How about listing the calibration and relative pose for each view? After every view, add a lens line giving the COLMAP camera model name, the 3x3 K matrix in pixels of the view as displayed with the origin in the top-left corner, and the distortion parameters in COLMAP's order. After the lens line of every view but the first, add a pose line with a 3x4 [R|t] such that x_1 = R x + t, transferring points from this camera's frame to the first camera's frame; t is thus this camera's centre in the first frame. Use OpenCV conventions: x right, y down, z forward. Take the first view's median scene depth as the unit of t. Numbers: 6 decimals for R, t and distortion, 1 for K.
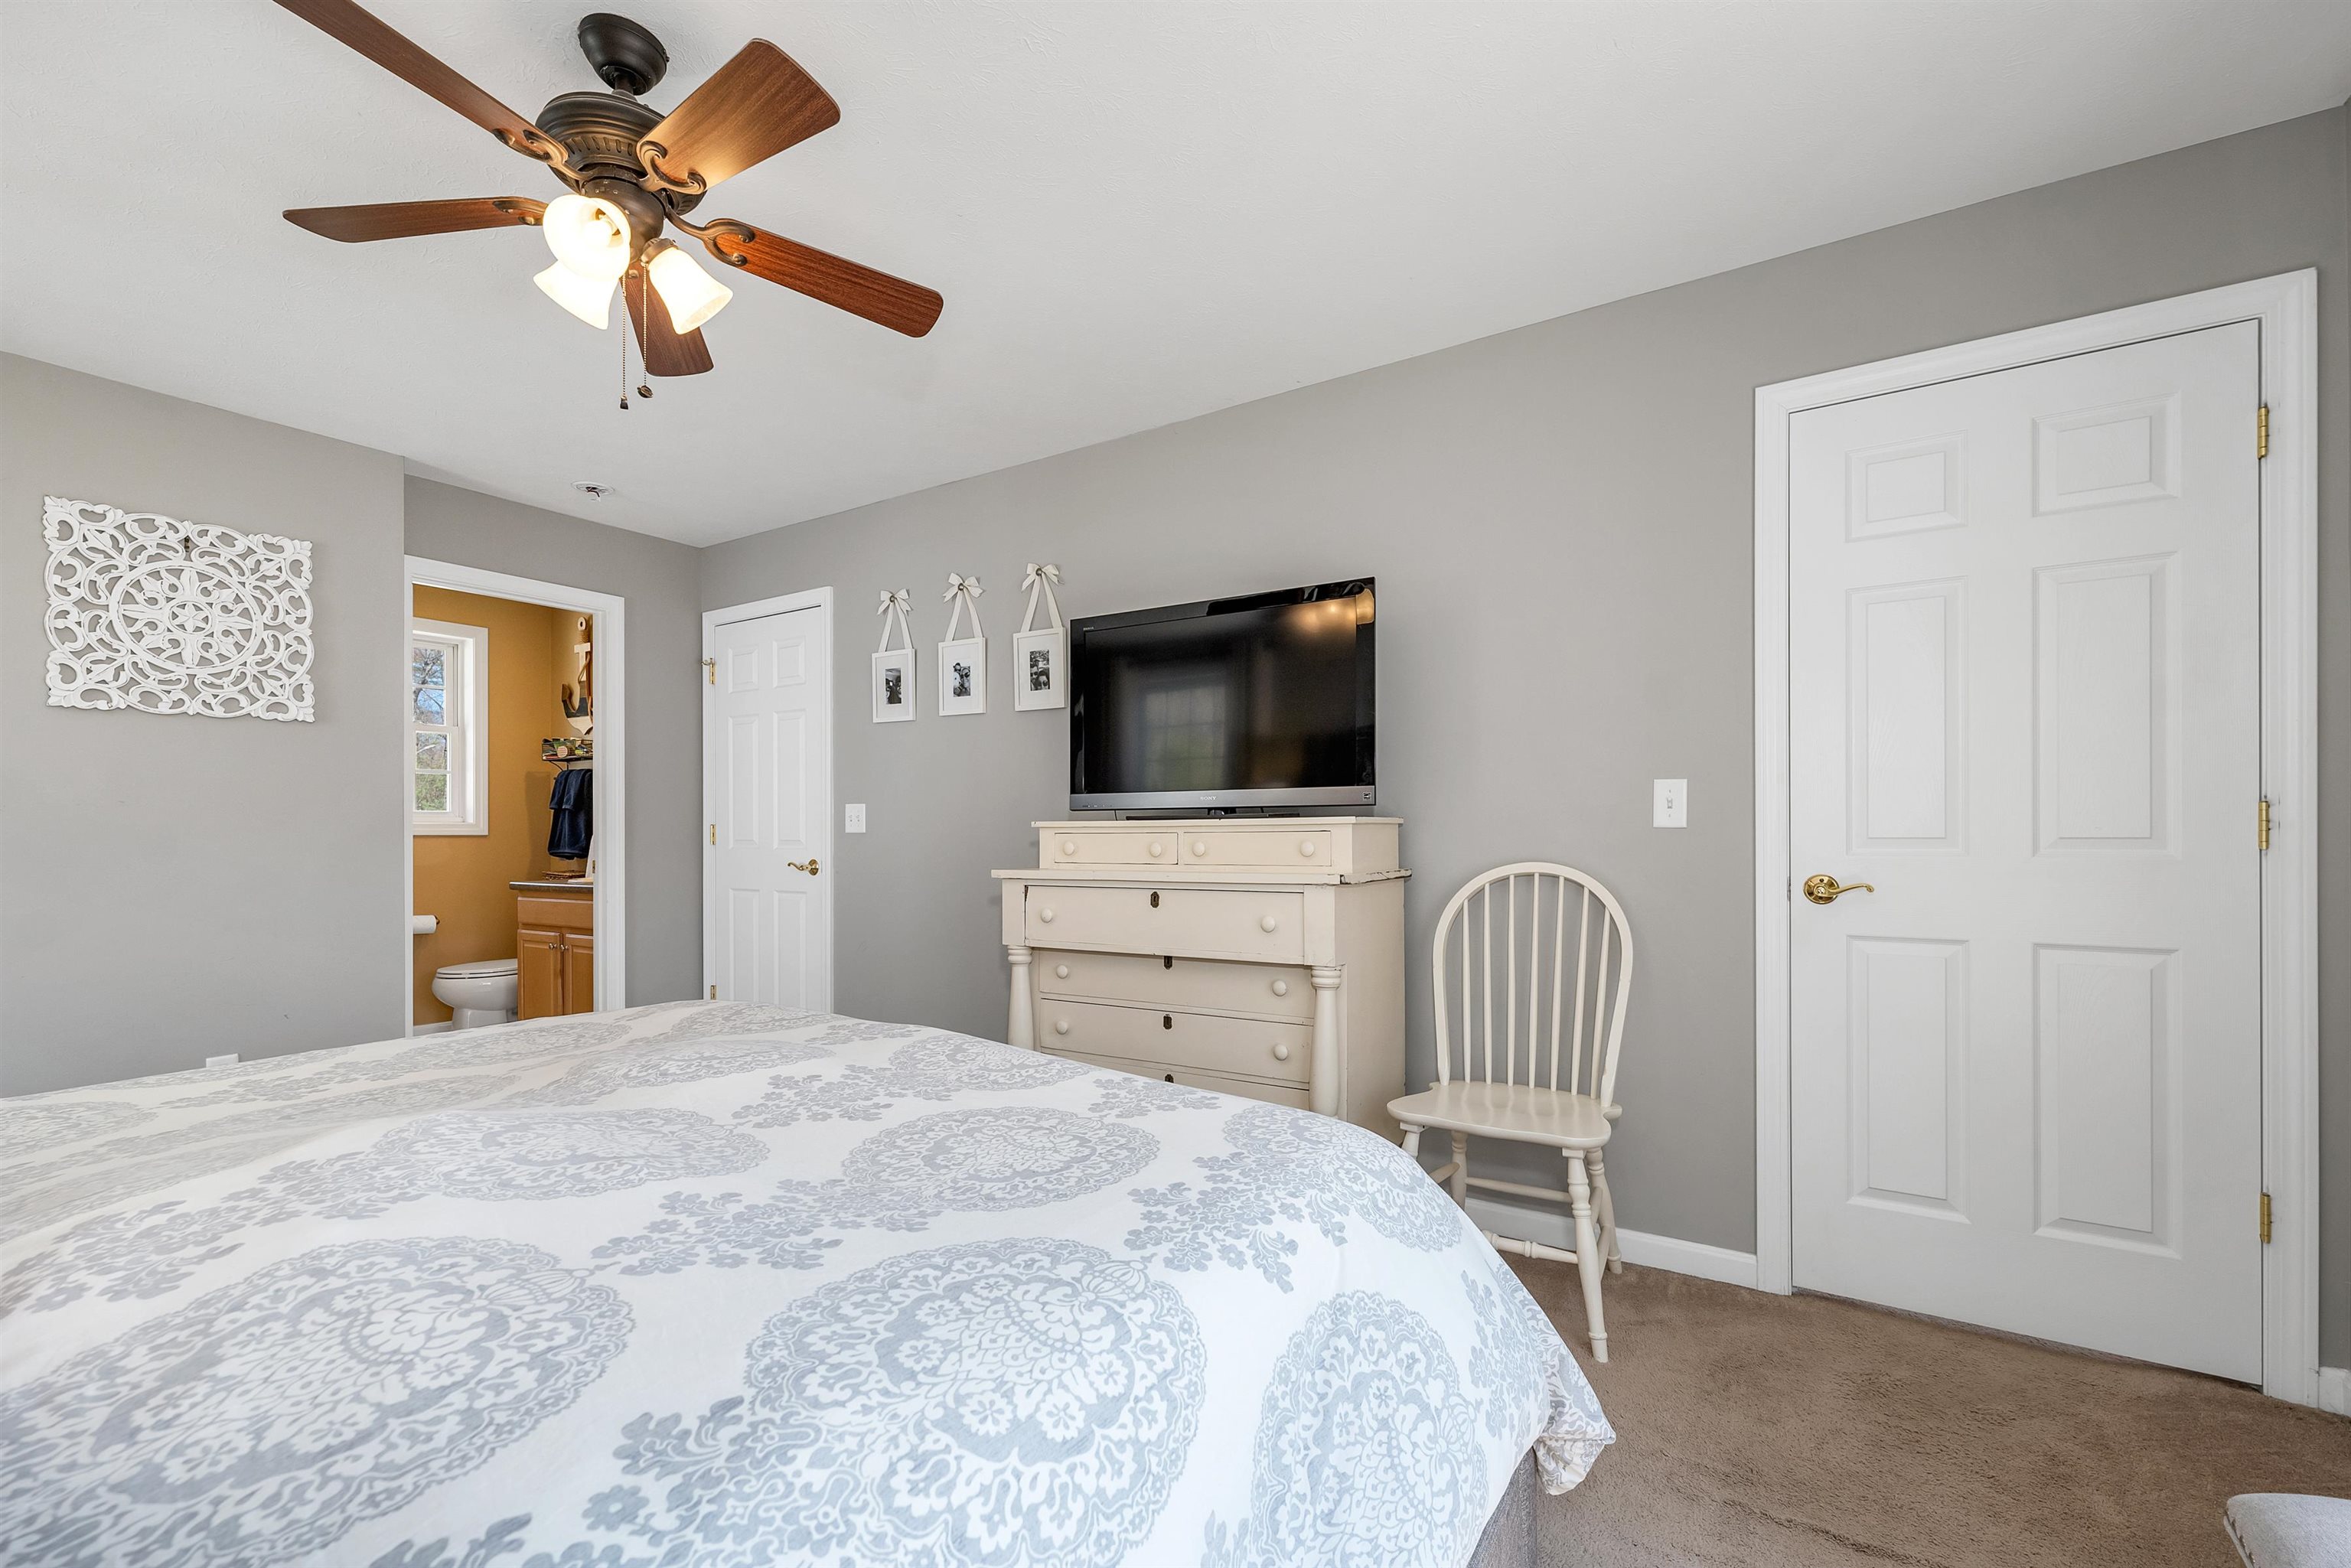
lens RADIAL K [[999.6, 0, 1175.3], [0, 999.6, 828.8], [0, 0, 1]] dist [0.001778, 0.000352]
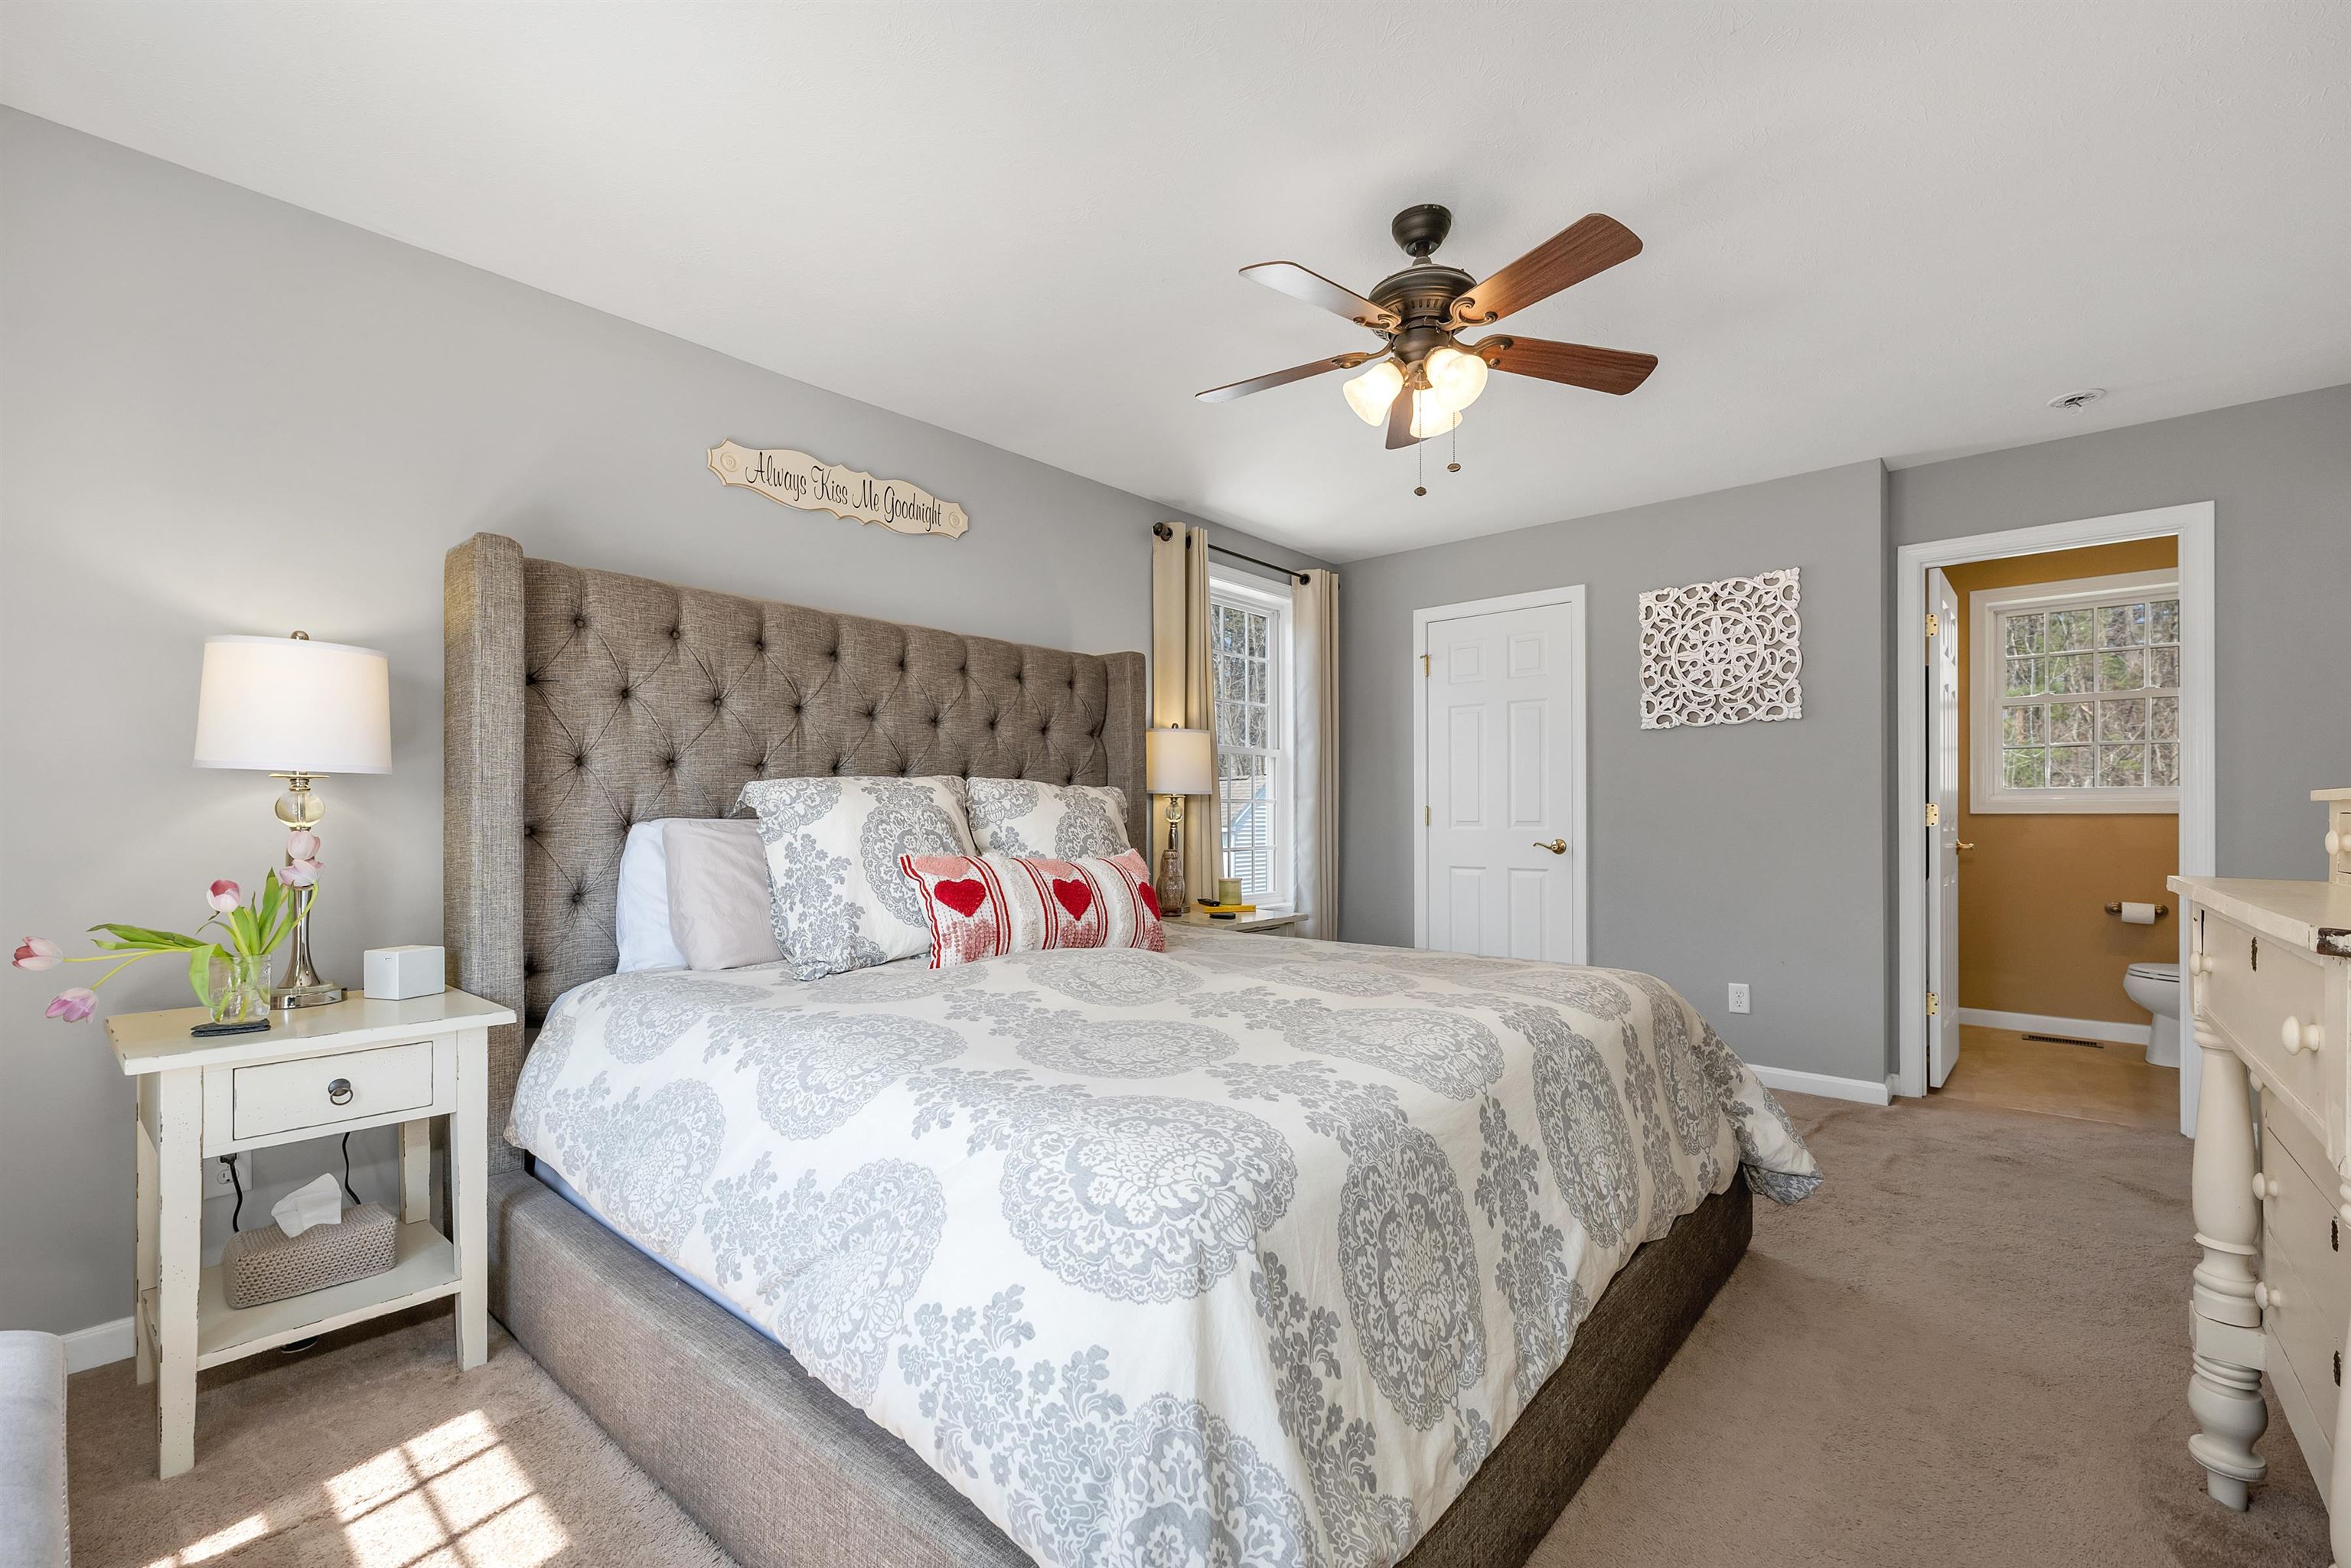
lens RADIAL K [[999.6, 0, 1174.4], [0, 999.6, 801.6], [0, 0, 1]] dist [0.001778, 0.000352]
pose [[-0.154750, -0.012347, -0.987877, 0.453063], [0.006746, 0.999885, -0.013554, 0.002107], [0.987931, -0.008762, -0.154649, 0.491053]]
